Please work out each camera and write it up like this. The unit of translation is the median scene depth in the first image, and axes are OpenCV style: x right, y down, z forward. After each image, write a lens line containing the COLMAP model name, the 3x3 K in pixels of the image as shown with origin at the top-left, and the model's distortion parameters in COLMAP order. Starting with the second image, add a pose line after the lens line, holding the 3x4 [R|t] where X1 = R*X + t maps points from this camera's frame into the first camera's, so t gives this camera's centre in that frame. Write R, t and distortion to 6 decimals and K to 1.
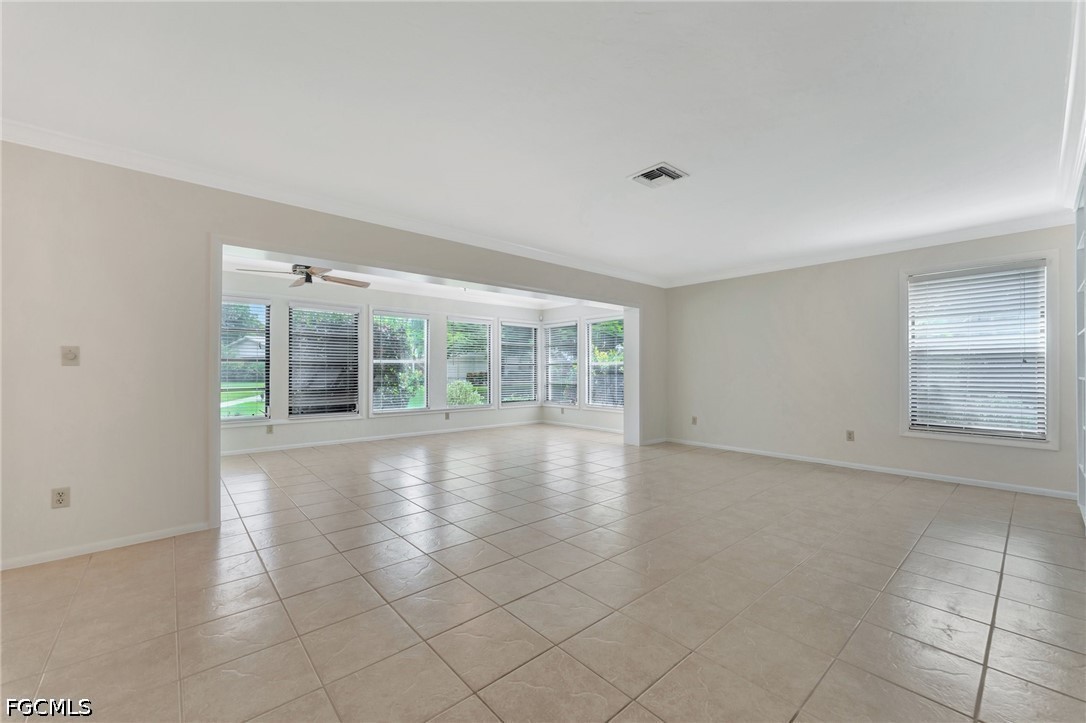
lens RADIAL K [[436.0, 0, 545.7], [0, 436.0, 370.1], [0, 0, 1]] dist [-0.003278, -0.000318]
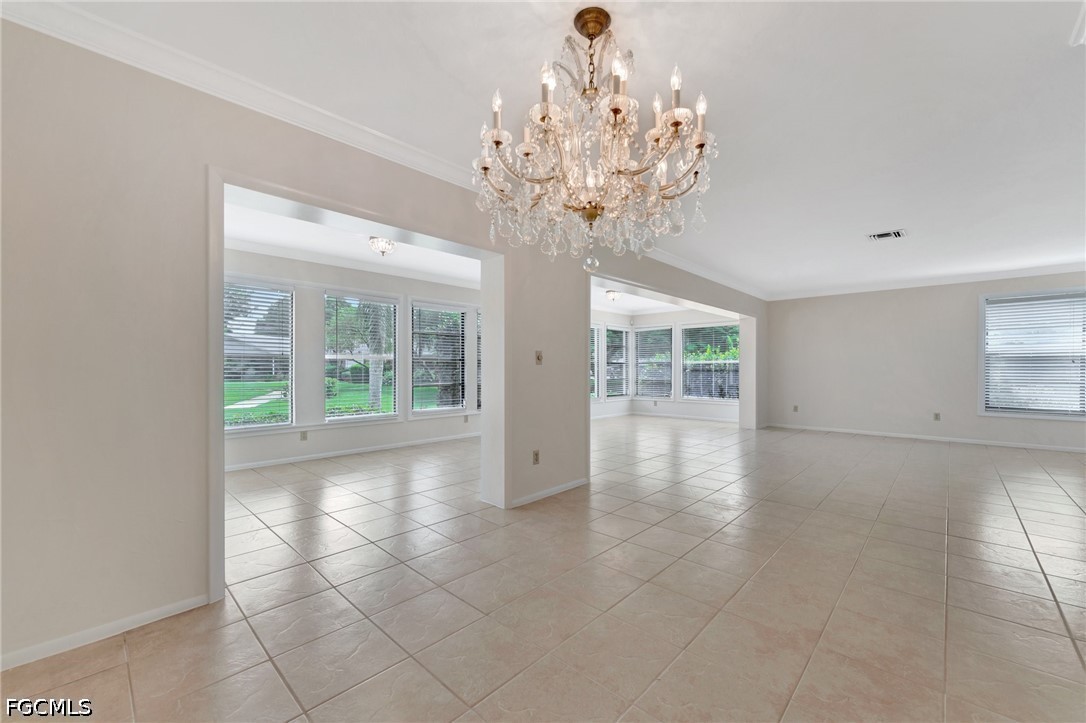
lens RADIAL K [[436.0, 0, 545.7], [0, 436.0, 370.1], [0, 0, 1]] dist [-0.003278, -0.000318]
pose [[0.995529, -0.000838, 0.094452, -0.465870], [0.000544, 0.999995, 0.003135, 0.001640], [-0.094455, -0.003070, 0.995524, -0.162460]]
